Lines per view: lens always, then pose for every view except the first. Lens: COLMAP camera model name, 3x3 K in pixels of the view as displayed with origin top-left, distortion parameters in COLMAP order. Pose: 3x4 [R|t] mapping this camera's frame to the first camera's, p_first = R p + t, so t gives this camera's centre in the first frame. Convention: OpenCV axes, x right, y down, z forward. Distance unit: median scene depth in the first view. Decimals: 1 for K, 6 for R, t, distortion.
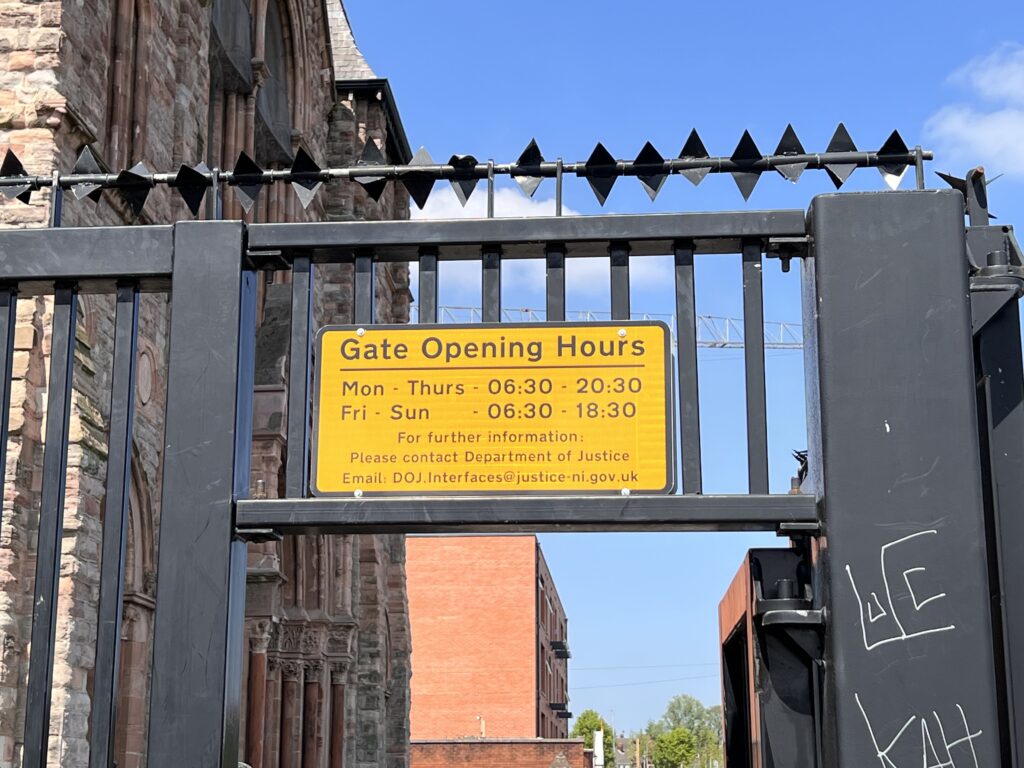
lens RADIAL K [[1712.1, 0, 512.6], [0, 1712.1, 384.3], [0, 0, 1]] dist [0.077927, 0.000000]
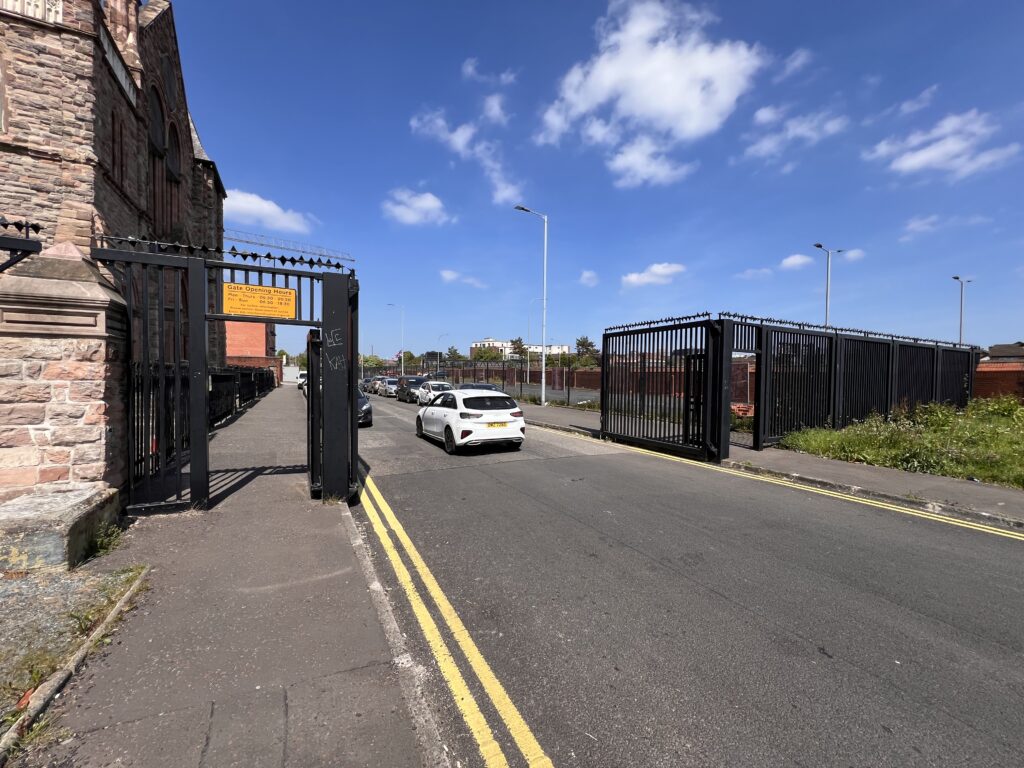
lens RADIAL K [[414.1, 0, 512.1], [0, 414.1, 386.3], [0, 0, 1]] dist [-0.001996, -0.000293]
pose [[0.851868, -0.004130, 0.523740, -0.004571], [-0.133992, 0.964974, 0.225548, -0.028645], [-0.506327, -0.262315, 0.821477, -0.132180]]
